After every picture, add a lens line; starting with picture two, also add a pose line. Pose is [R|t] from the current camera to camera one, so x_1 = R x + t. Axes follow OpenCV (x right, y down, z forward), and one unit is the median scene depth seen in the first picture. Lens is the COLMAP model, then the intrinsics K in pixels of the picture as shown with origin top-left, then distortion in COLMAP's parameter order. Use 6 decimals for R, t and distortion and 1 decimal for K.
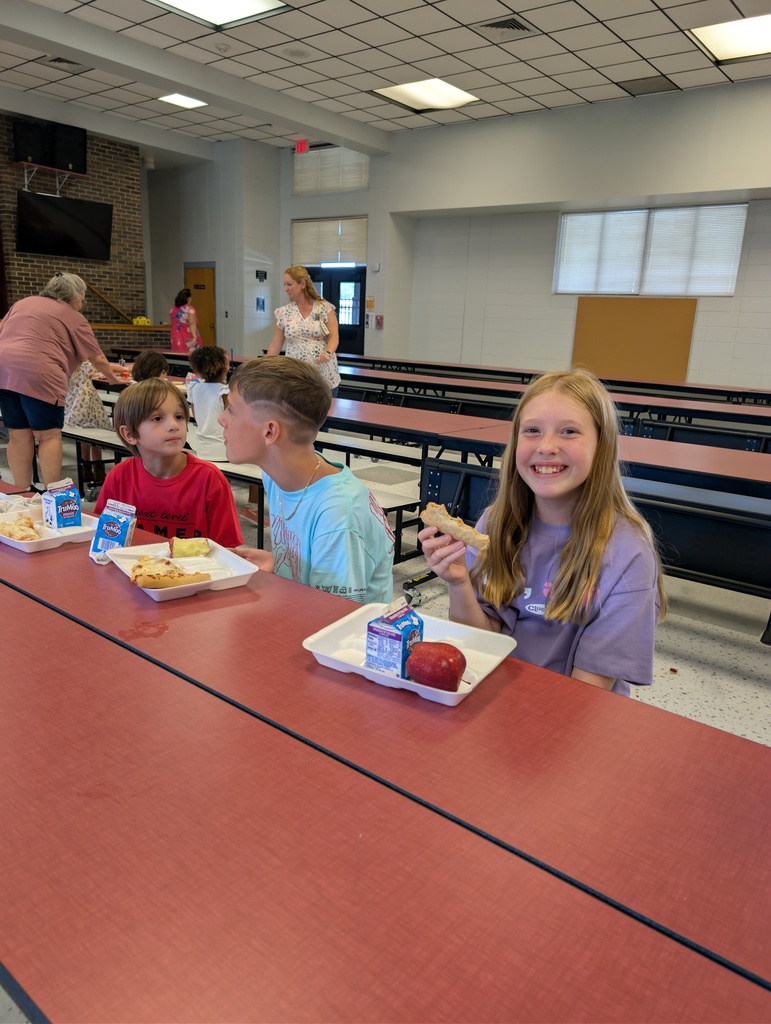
lens RADIAL K [[752.7, 0, 385.5], [0, 752.7, 512.0], [0, 0, 1]] dist [0.004033, -0.008490]
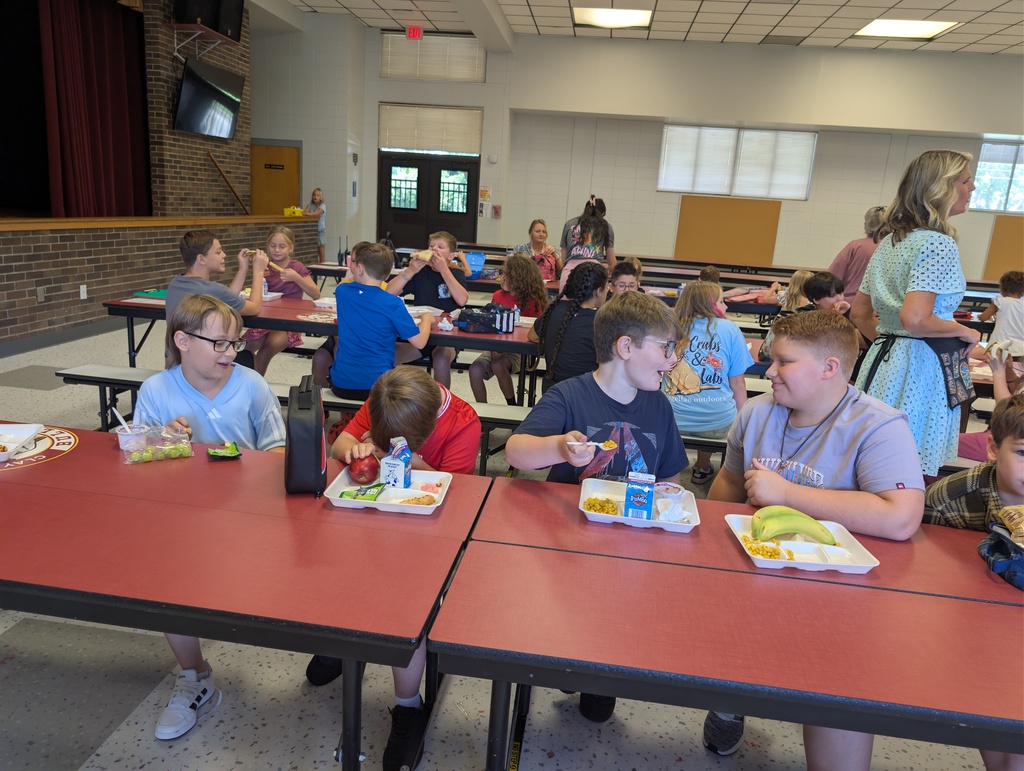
lens RADIAL K [[752.7, 0, 512.6], [0, 752.7, 387.1], [0, 0, 1]] dist [0.004033, -0.008490]
pose [[0.852864, -0.115236, 0.509258, -0.630381], [0.101862, 0.993322, 0.054181, -0.072886], [-0.512101, 0.005665, 0.858907, 0.103212]]
